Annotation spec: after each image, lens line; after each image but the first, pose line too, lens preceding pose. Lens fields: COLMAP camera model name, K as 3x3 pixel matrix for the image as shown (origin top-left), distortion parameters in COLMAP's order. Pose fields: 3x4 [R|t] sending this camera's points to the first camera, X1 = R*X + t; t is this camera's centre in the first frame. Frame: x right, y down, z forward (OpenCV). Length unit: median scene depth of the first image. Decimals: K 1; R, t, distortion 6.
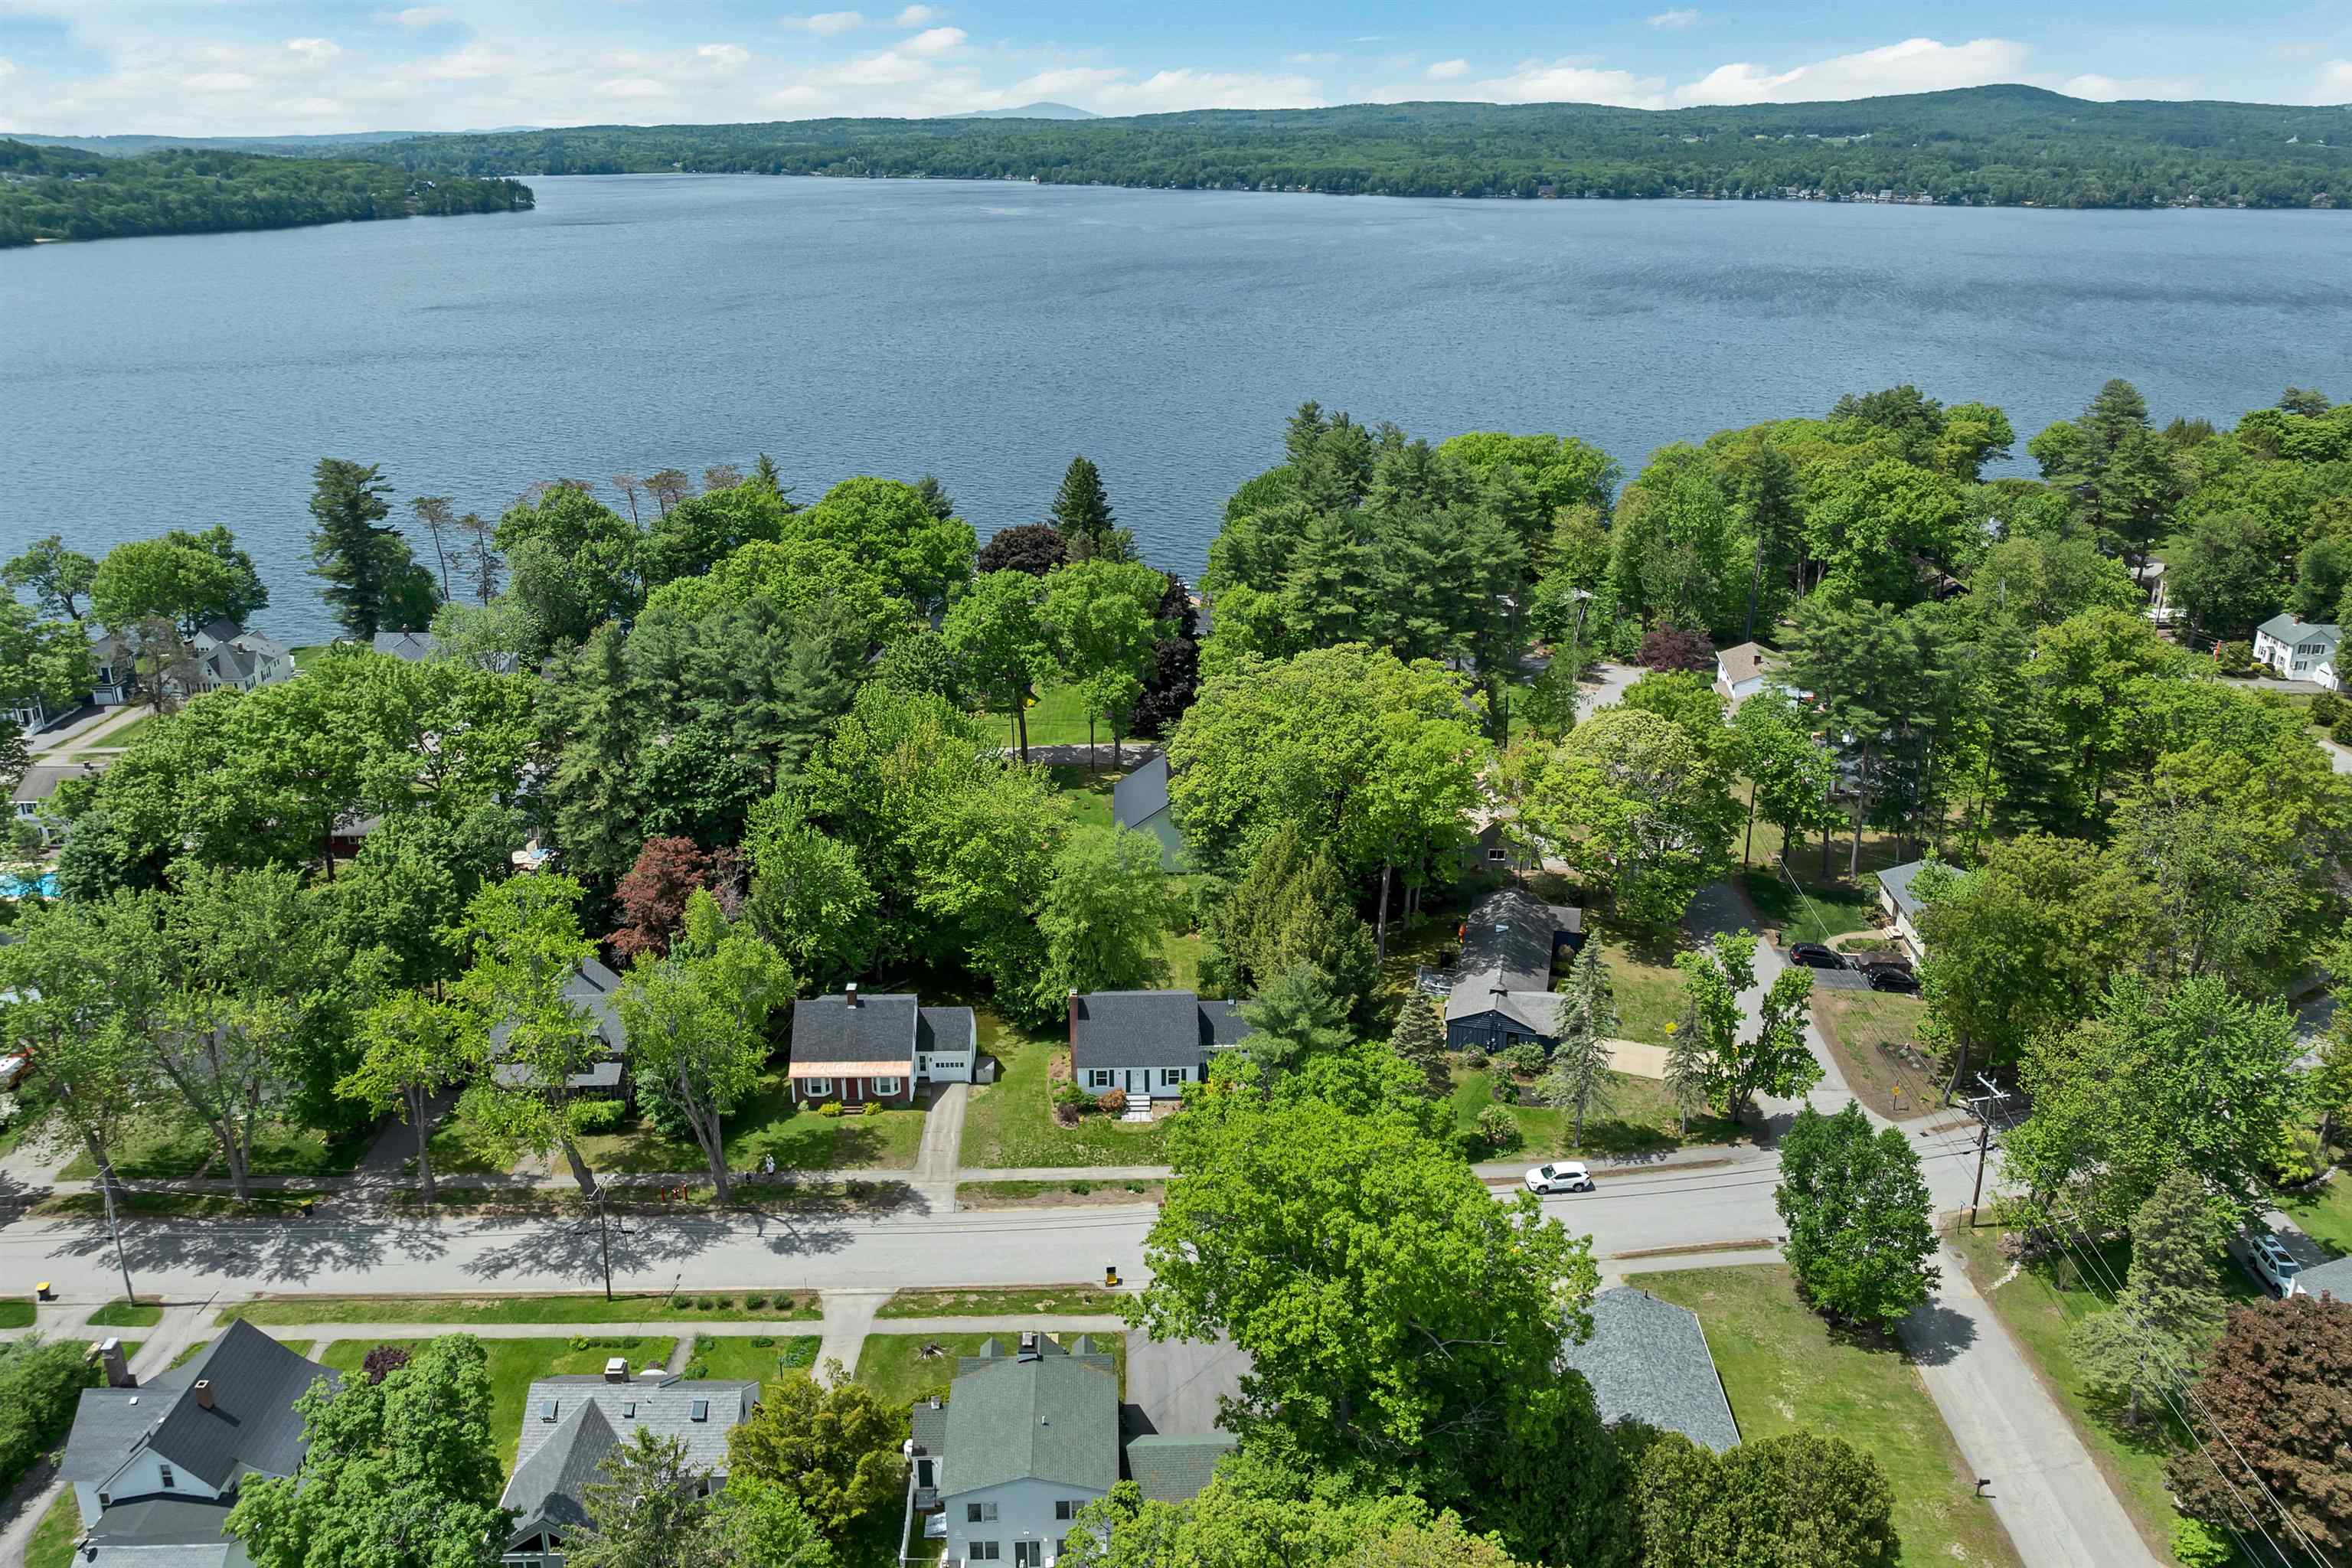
lens RADIAL K [[1758.2, 0, 1183.4], [0, 1758.2, 683.5], [0, 0, 1]] dist [-0.029386, 0.003028]
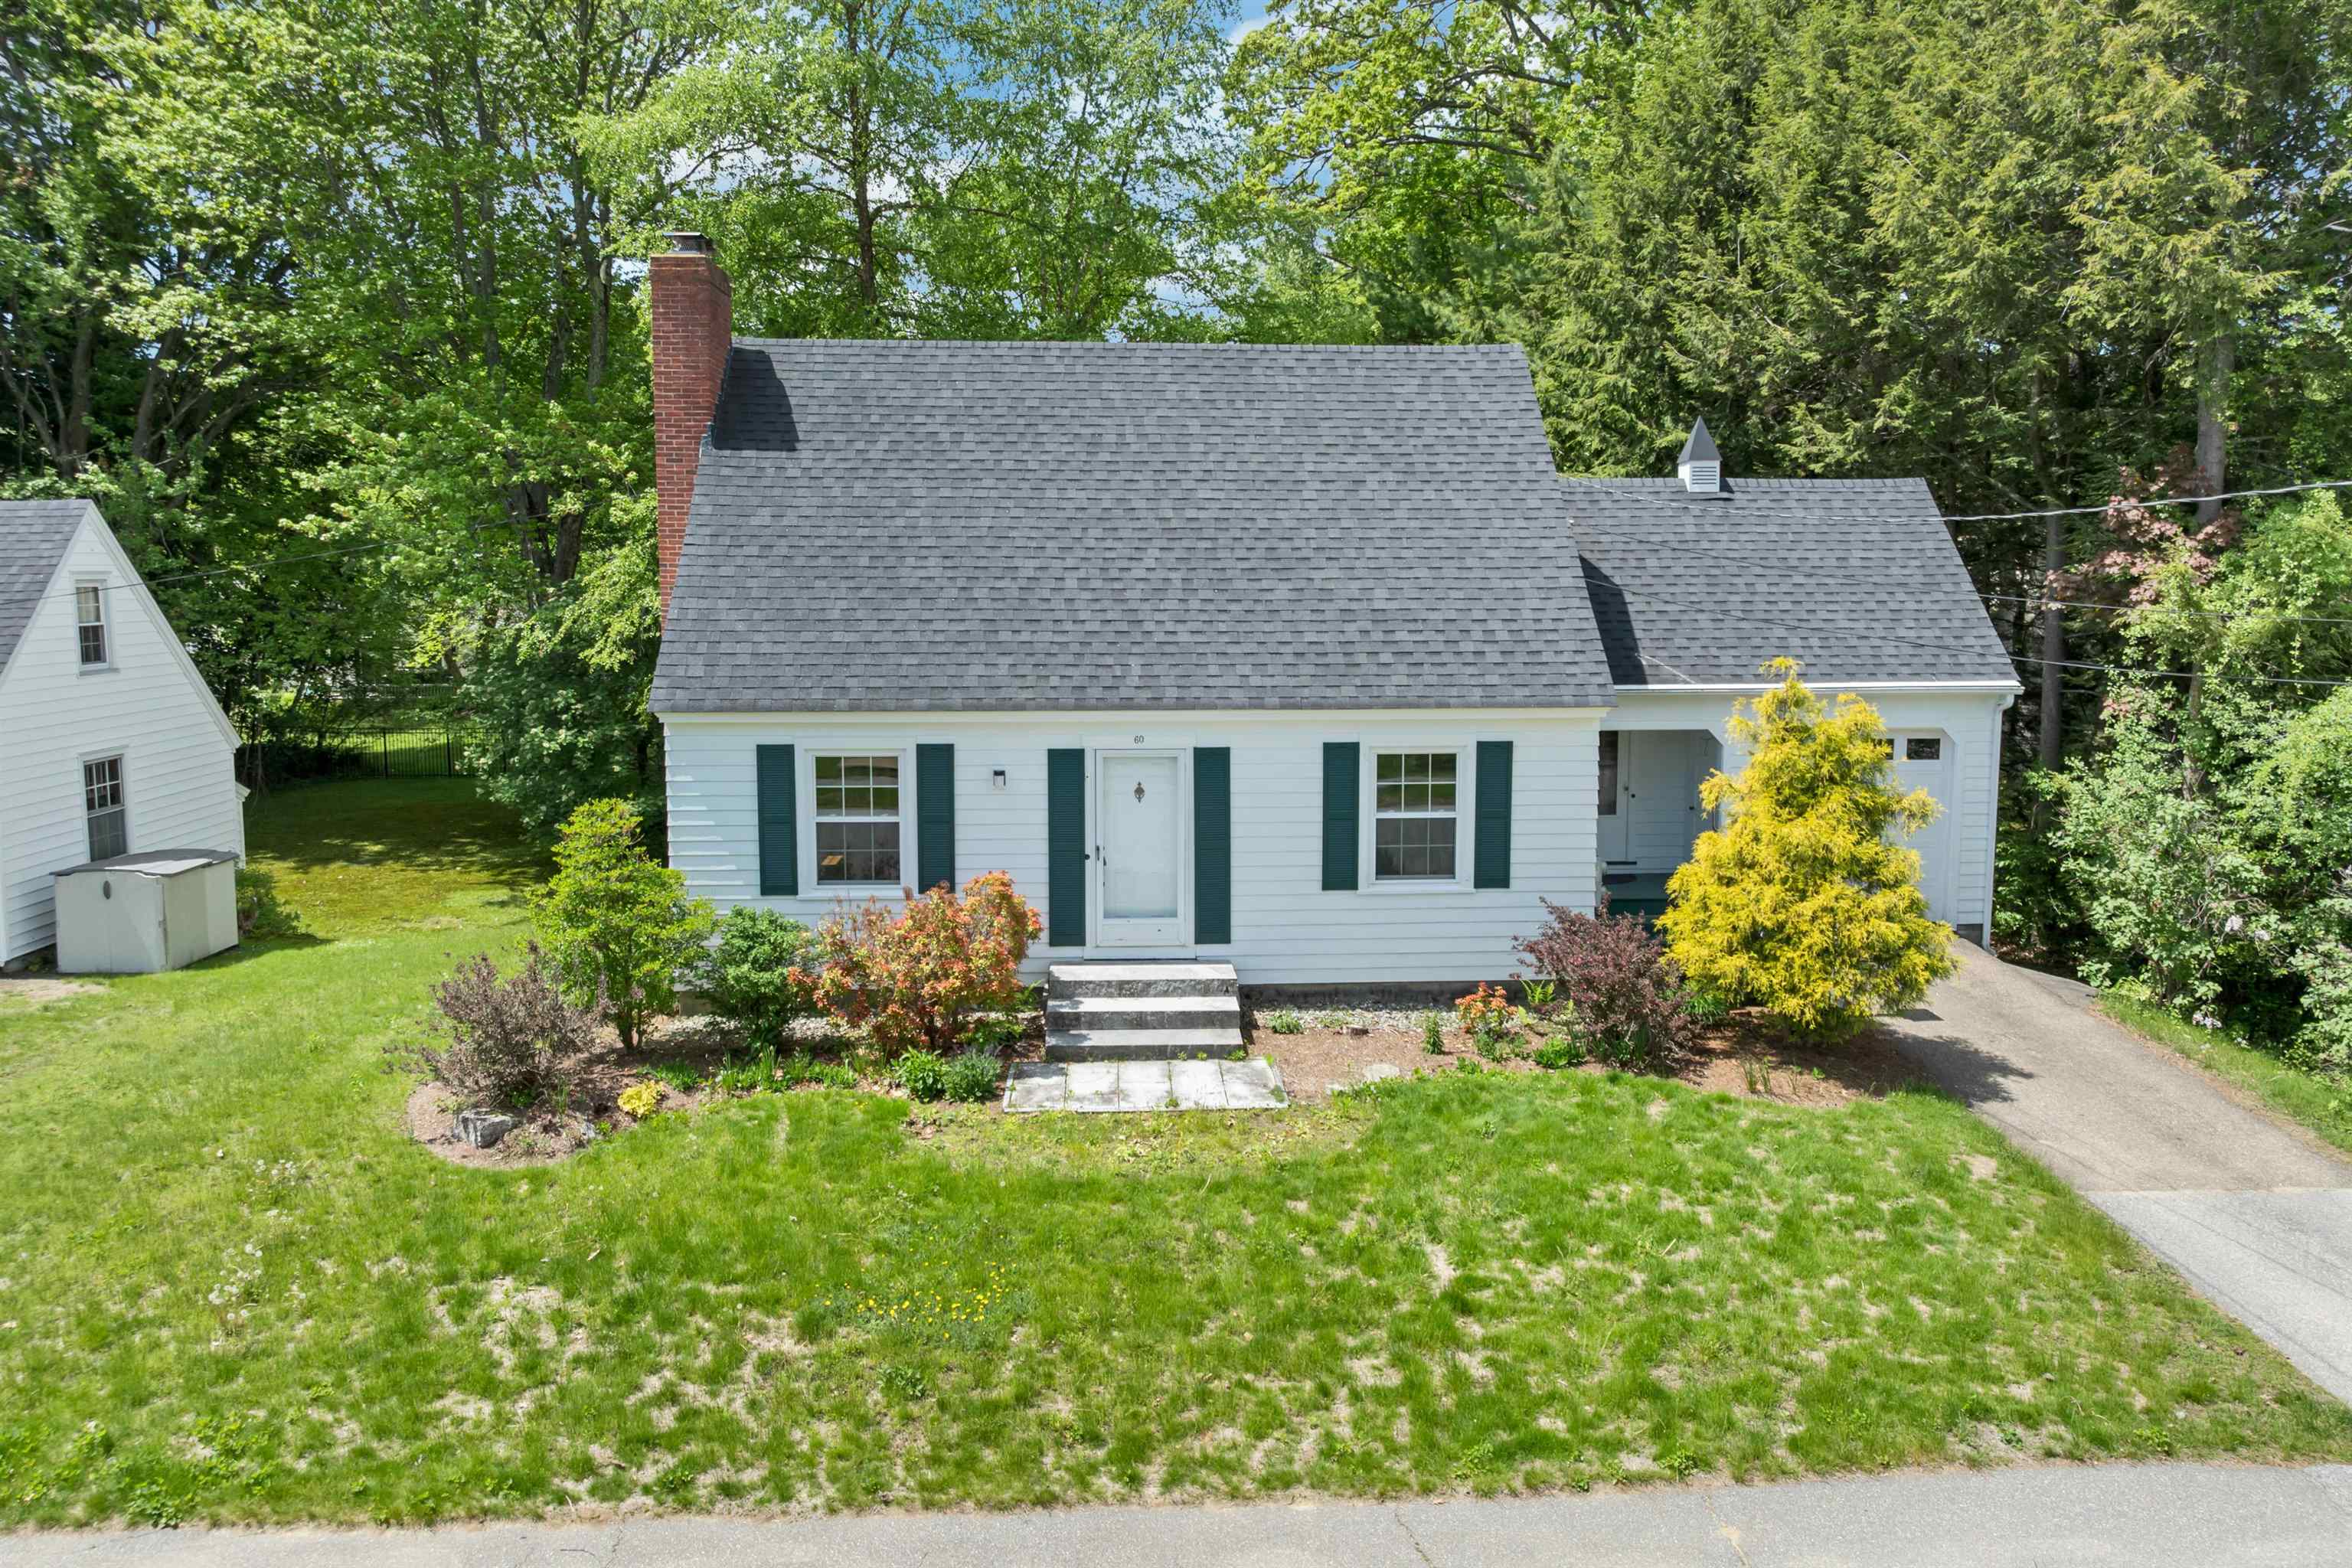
lens RADIAL K [[1717.7, 0, 1179.1], [0, 1717.7, 685.5], [0, 0, 1]] dist [-0.055587, 0.031486]
pose [[0.999714, -0.001068, 0.023888, -0.023995], [0.007107, 0.967121, -0.254217, 0.226622], [-0.022831, 0.254314, 0.966852, 0.803313]]
